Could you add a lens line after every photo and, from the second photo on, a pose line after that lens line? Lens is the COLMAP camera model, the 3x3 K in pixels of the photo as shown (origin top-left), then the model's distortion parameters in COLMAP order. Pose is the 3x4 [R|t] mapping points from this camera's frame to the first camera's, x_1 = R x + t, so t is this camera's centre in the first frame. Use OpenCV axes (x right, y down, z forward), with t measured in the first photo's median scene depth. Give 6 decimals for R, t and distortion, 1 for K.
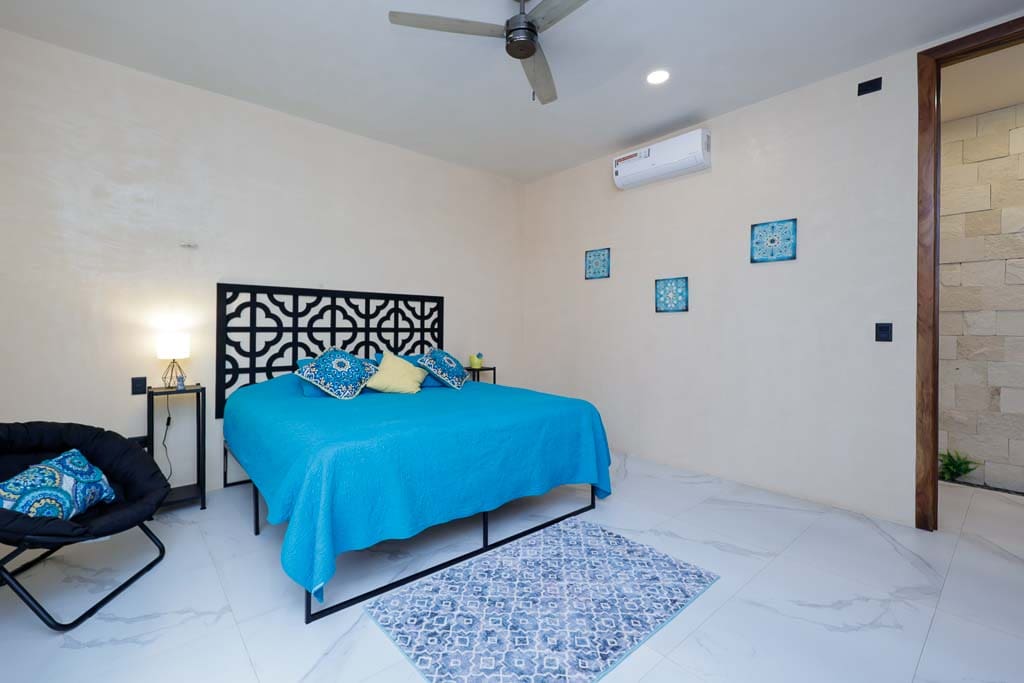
lens RADIAL K [[446.3, 0, 479.9], [0, 446.3, 329.9], [0, 0, 1]] dist [0.001224, -0.000294]
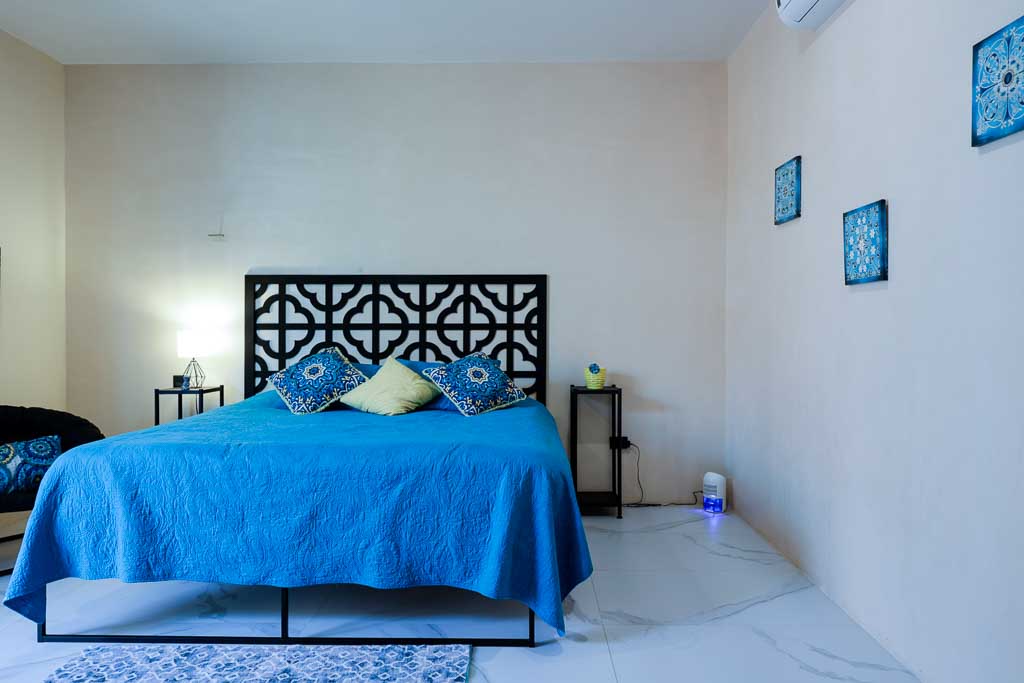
lens RADIAL K [[671.1, 0, 510.3], [0, 671.1, 337.0], [0, 0, 1]] dist [-0.003979, 0.002594]
pose [[0.763282, 0.006230, -0.646036, 0.652186], [0.003120, 0.999906, 0.013328, 0.003077], [0.646058, -0.012189, 0.763191, 0.297821]]
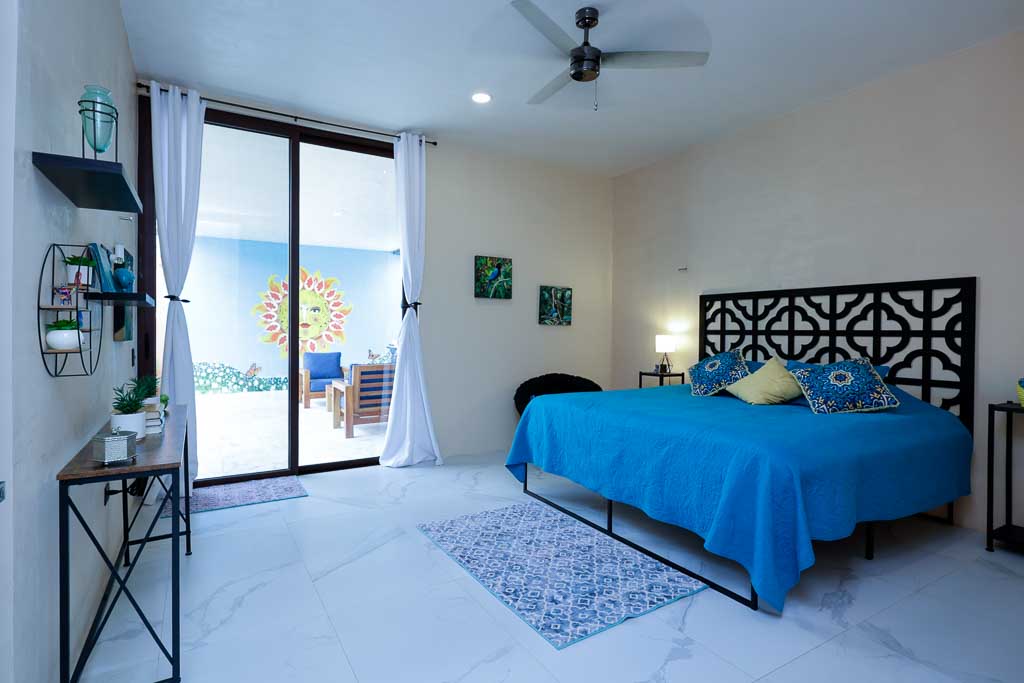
lens RADIAL K [[514.9, 0, 504.7], [0, 514.9, 334.4], [0, 0, 1]] dist [-0.001805, -0.001073]
pose [[-0.150970, 0.002904, -0.988534, 0.881167], [-0.004832, 0.999982, 0.003675, 0.002177], [0.988526, 0.005331, -0.150954, 0.639765]]
